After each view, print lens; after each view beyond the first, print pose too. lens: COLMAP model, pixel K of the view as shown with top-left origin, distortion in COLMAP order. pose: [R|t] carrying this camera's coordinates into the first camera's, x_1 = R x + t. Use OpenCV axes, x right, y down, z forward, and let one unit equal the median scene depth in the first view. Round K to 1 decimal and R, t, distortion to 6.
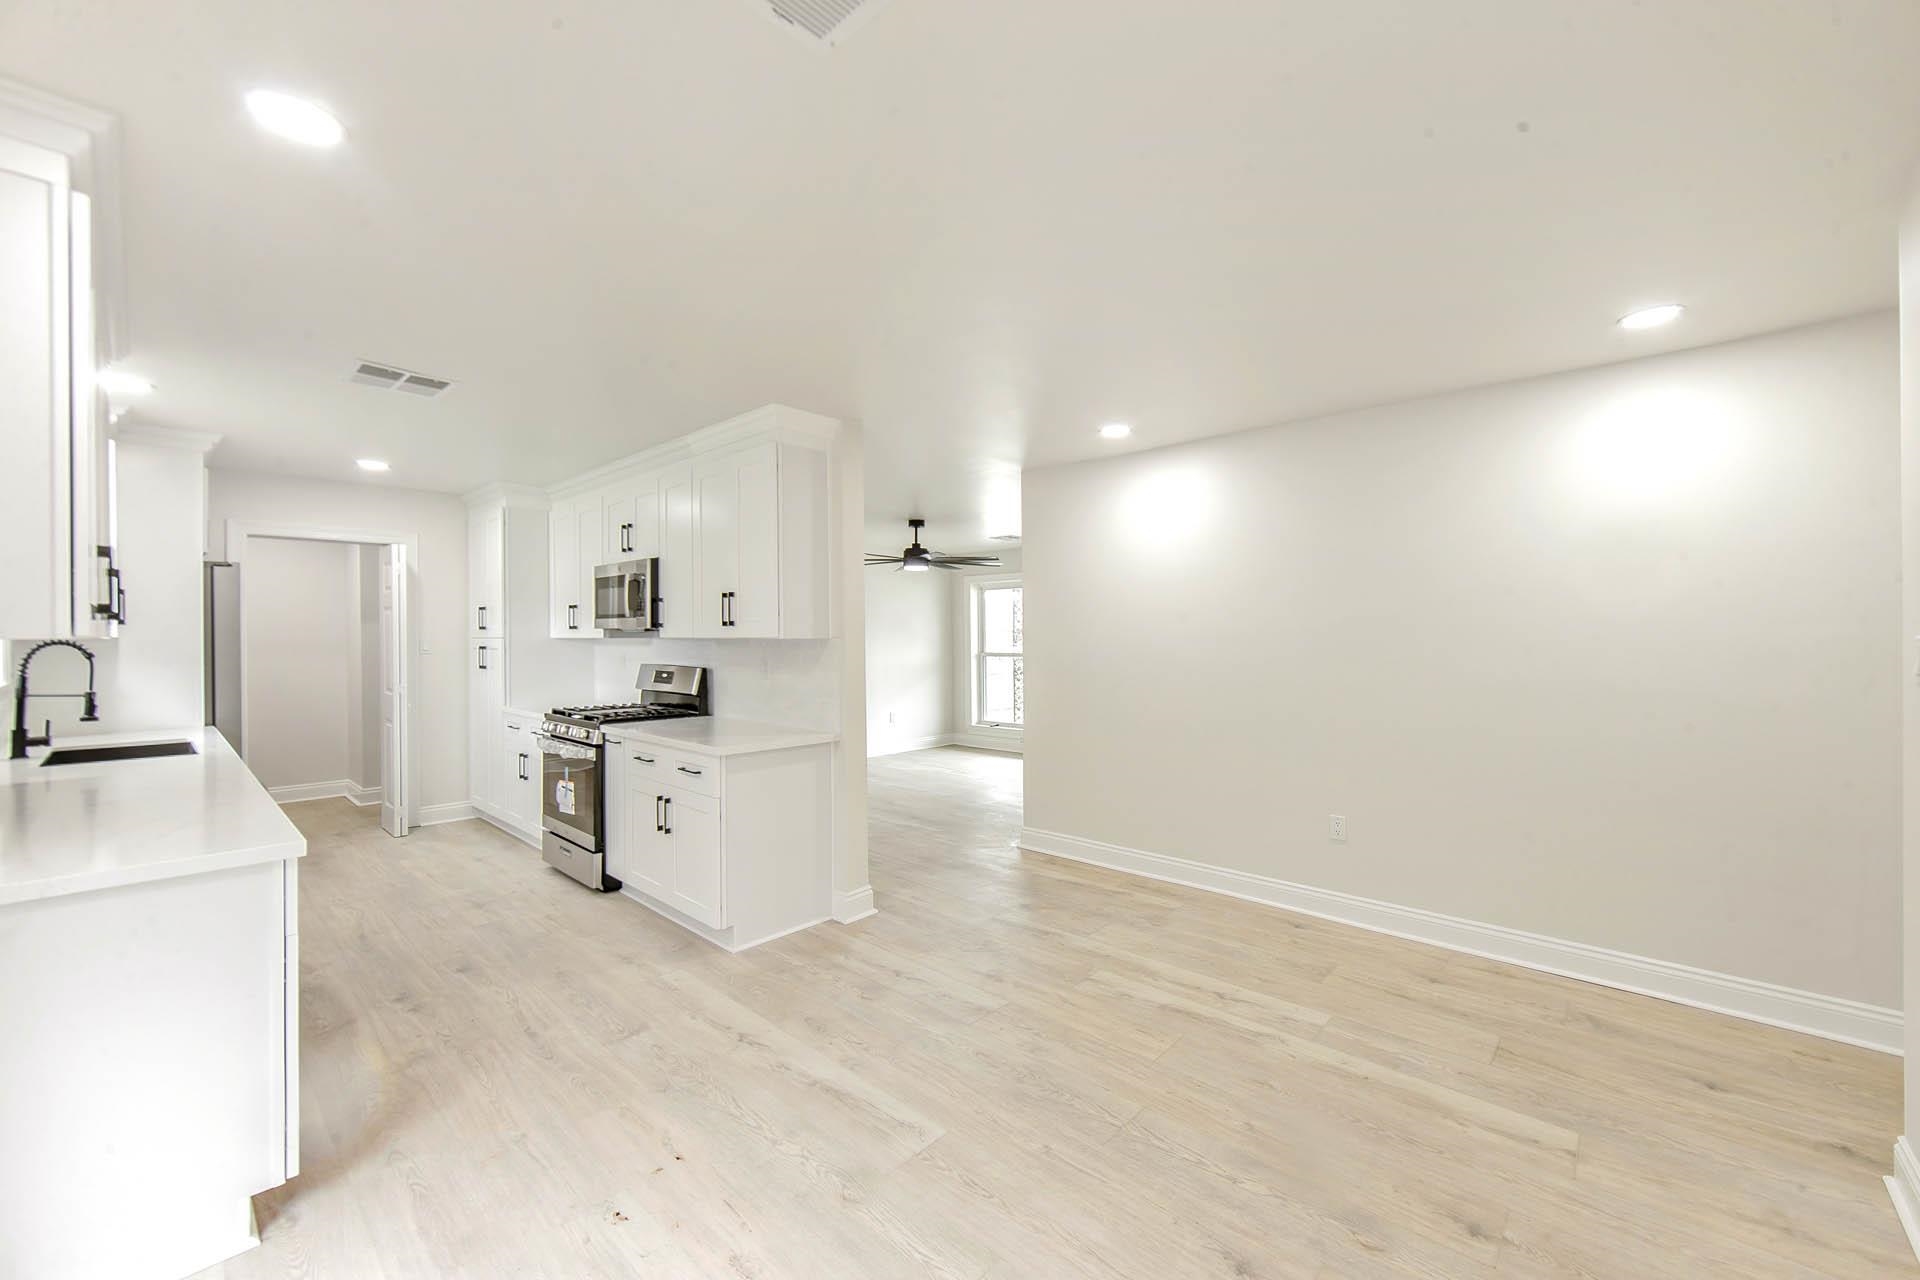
lens RADIAL K [[750.0, 0, 954.0], [0, 750.0, 637.6], [0, 0, 1]] dist [0.004019, 0.000157]
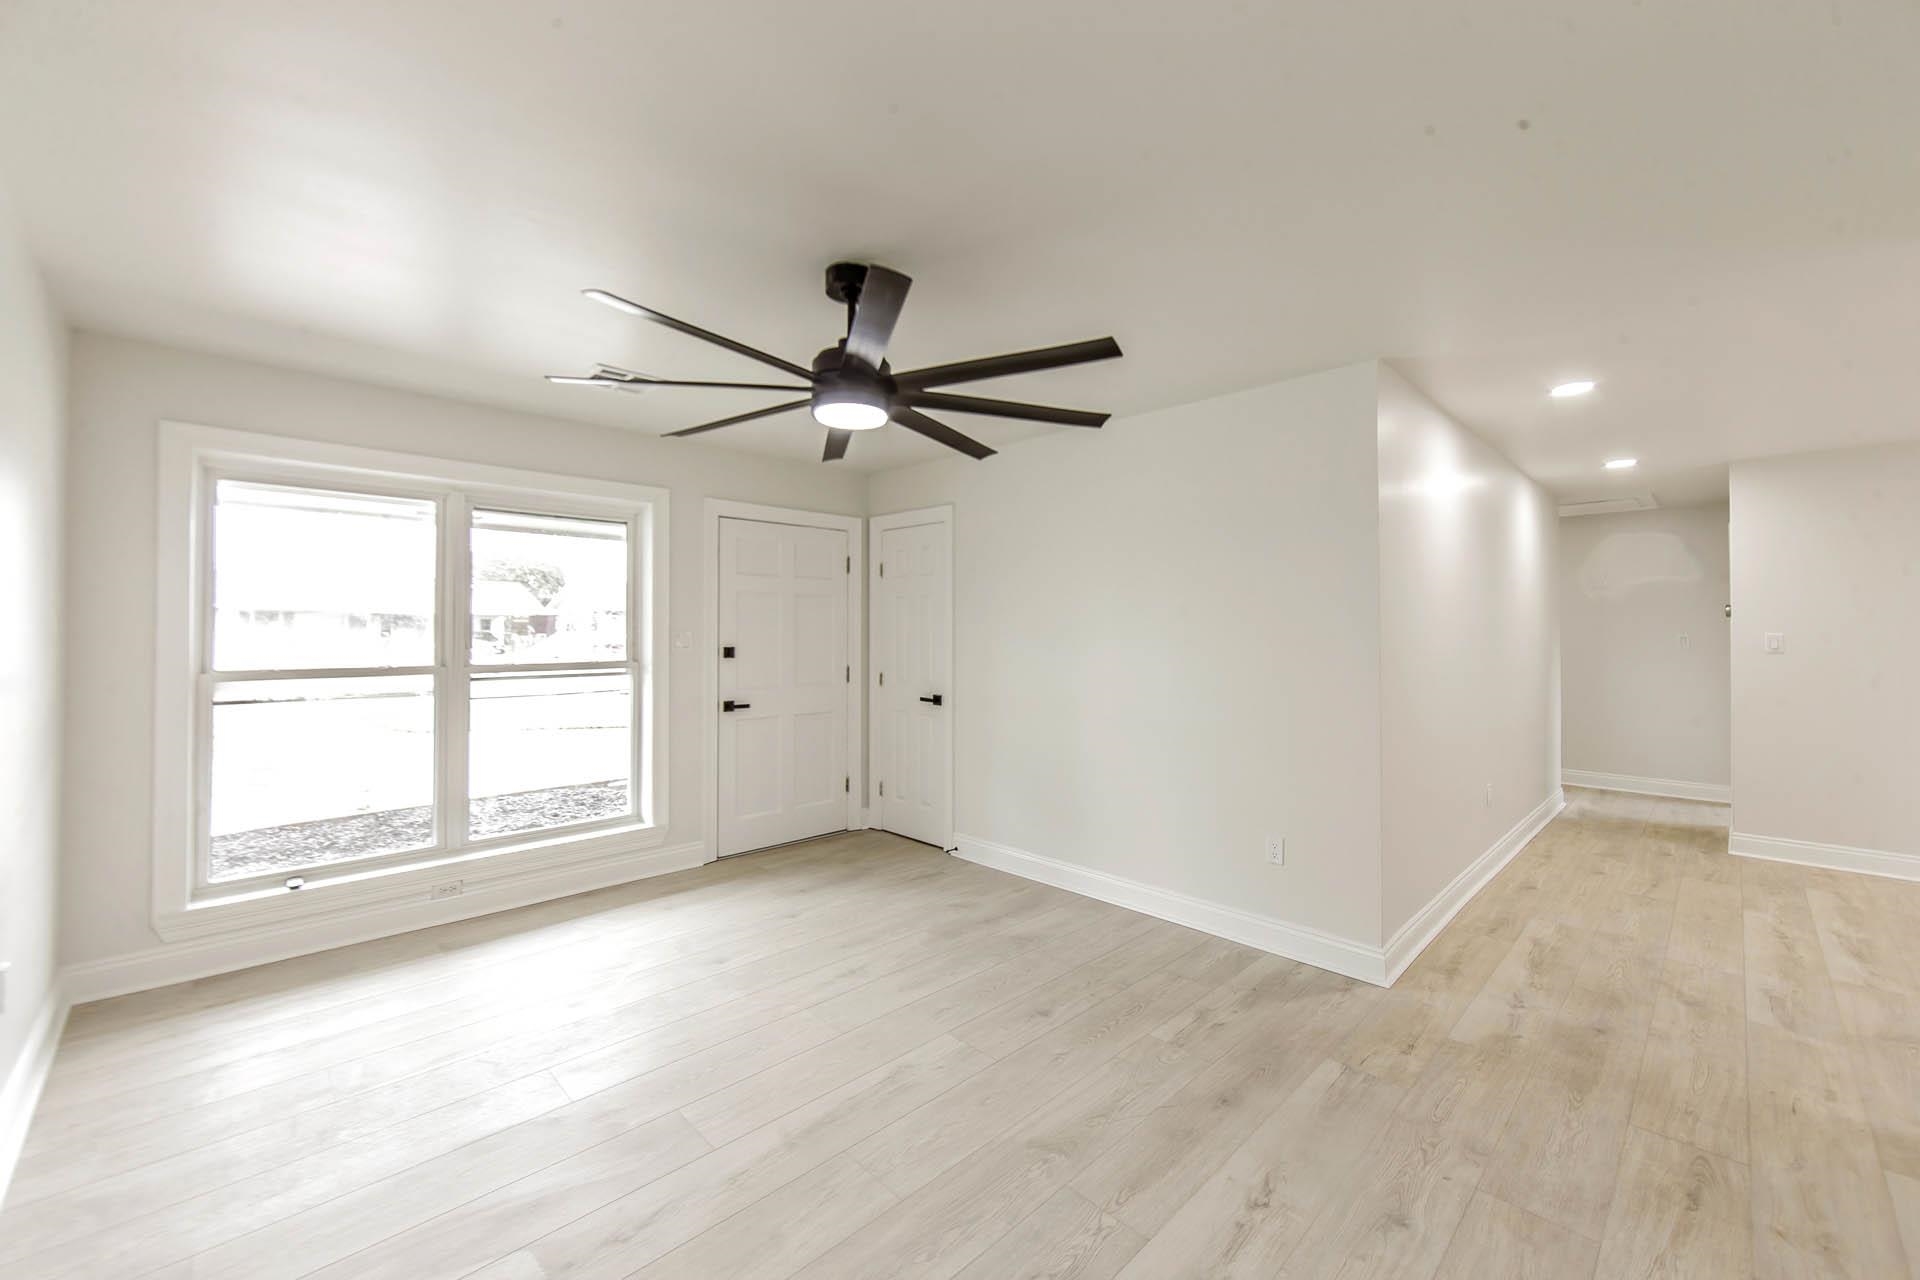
lens RADIAL K [[750.0, 0, 955.3], [0, 750.0, 626.7], [0, 0, 1]] dist [0.004019, 0.000157]
pose [[0.052070, 0.009855, 0.998595, -0.688716], [0.003266, 0.999944, -0.010039, -0.003378], [-0.998638, 0.003784, 0.052035, 1.705222]]
